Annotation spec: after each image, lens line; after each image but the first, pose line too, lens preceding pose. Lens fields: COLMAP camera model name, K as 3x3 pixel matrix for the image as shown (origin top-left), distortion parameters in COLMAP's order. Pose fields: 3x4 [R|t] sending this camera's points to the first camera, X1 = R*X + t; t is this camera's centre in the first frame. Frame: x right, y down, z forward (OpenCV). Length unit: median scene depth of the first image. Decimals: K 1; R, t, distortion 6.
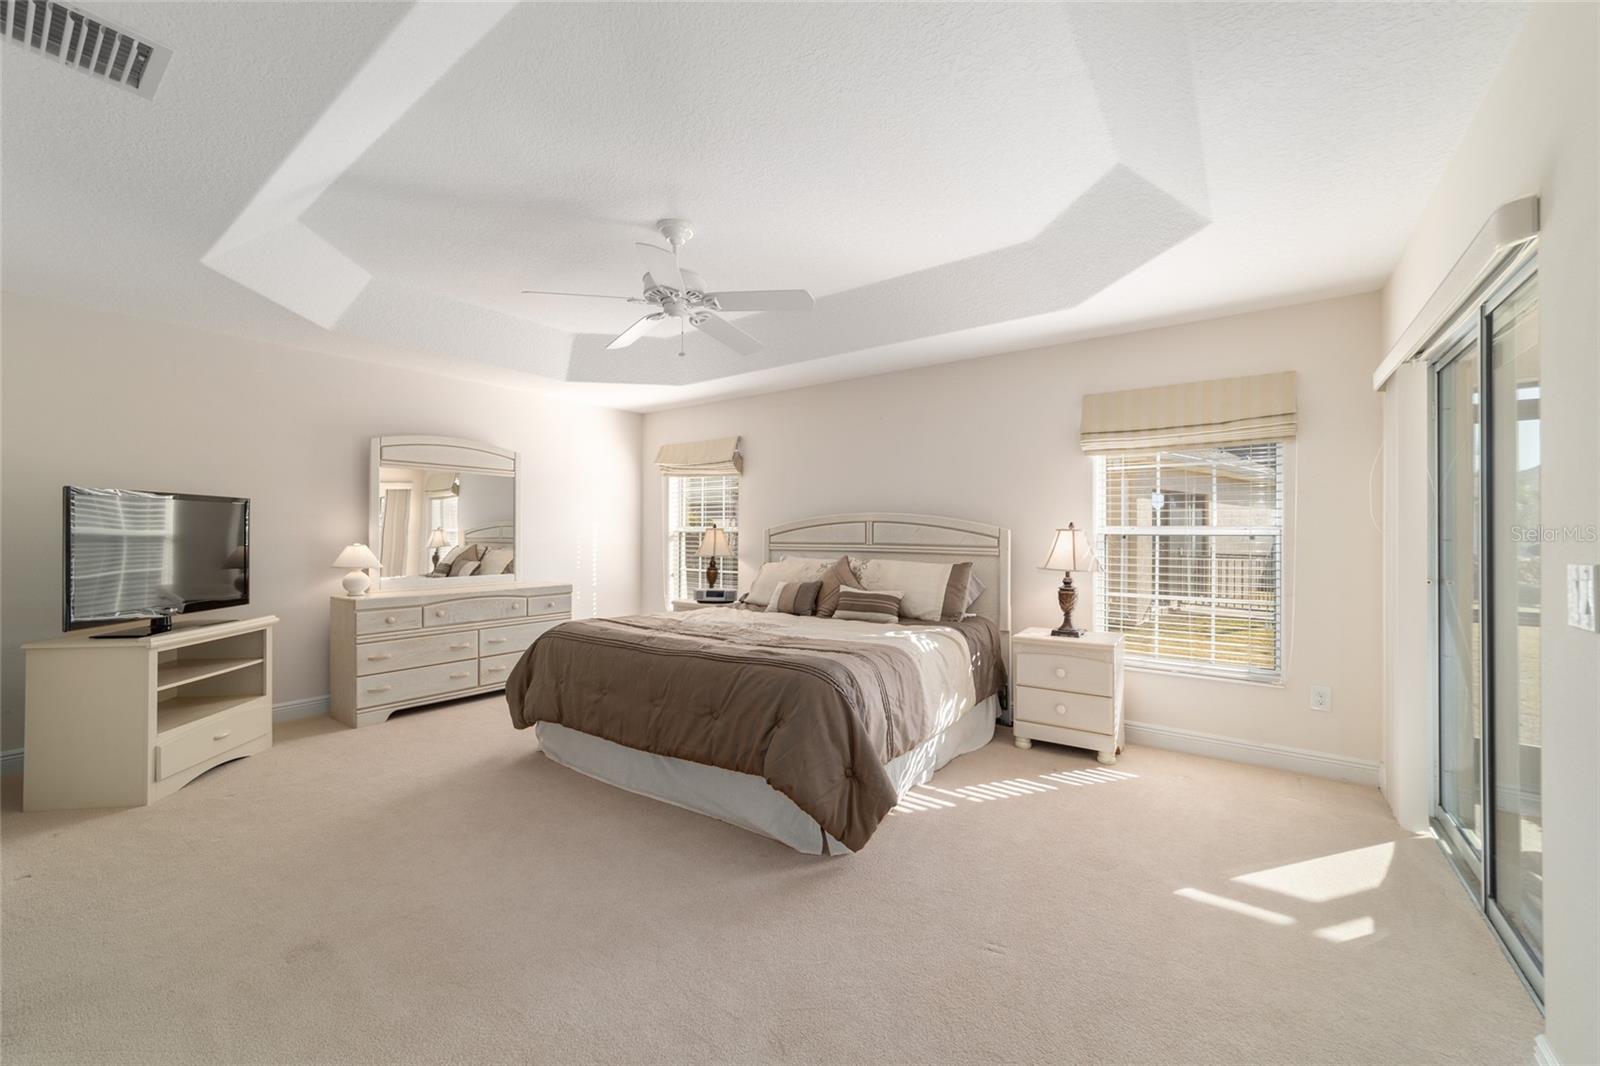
lens RADIAL K [[610.9, 0, 798.2], [0, 610.9, 532.4], [0, 0, 1]] dist [-0.011072, 0.005847]
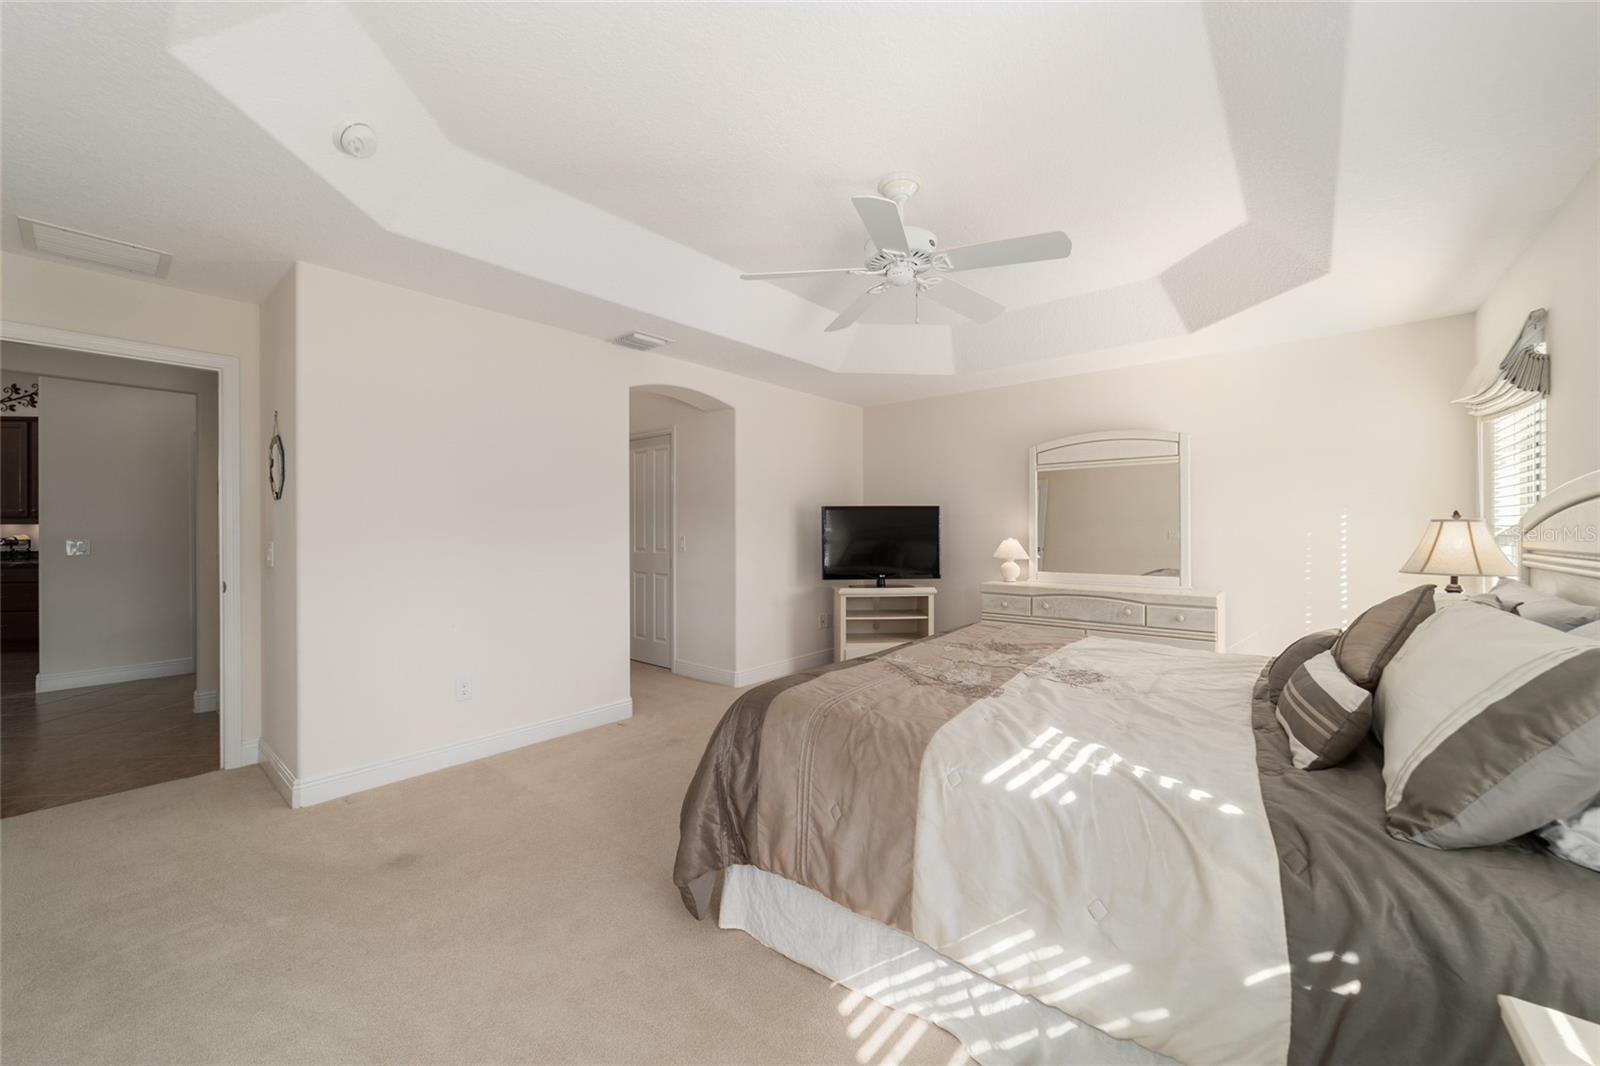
lens RADIAL K [[610.9, 0, 798.2], [0, 610.9, 532.4], [0, 0, 1]] dist [-0.011072, 0.005847]
pose [[-0.070317, 0.005307, -0.997511, 0.510442], [0.008773, 0.999950, 0.004702, -0.003586], [0.997486, -0.008421, -0.070360, 0.658055]]
